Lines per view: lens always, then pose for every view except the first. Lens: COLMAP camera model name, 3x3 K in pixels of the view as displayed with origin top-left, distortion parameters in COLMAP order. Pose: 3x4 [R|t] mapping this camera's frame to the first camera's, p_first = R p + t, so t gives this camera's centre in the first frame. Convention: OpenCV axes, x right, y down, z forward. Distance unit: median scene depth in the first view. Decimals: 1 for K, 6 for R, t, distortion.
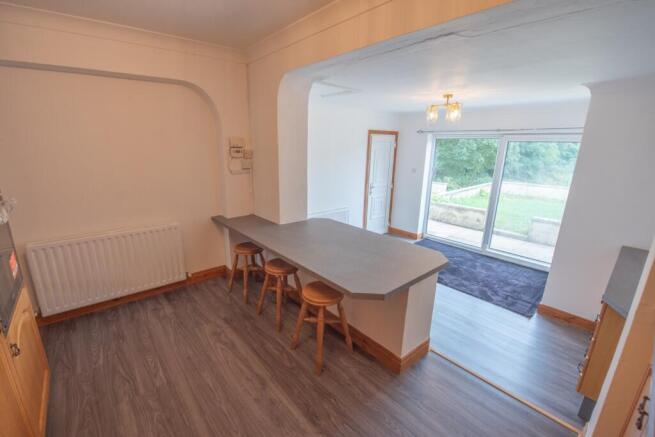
lens RADIAL K [[280.2, 0, 305.0], [0, 280.2, 215.6], [0, 0, 1]] dist [-0.003216, 0.000018]
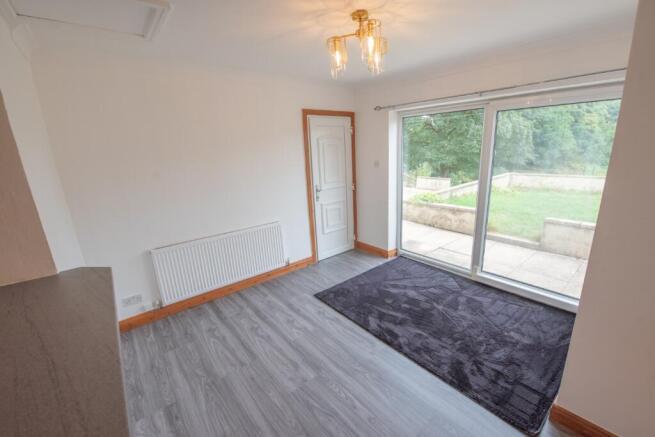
lens RADIAL K [[280.2, 0, 326.0], [0, 280.2, 216.6], [0, 0, 1]] dist [-0.003216, 0.000018]
pose [[0.998725, -0.050393, 0.003119, 0.250993], [0.050400, 0.998727, -0.002214, -0.030882], [-0.003003, 0.002368, 0.999993, 0.279447]]
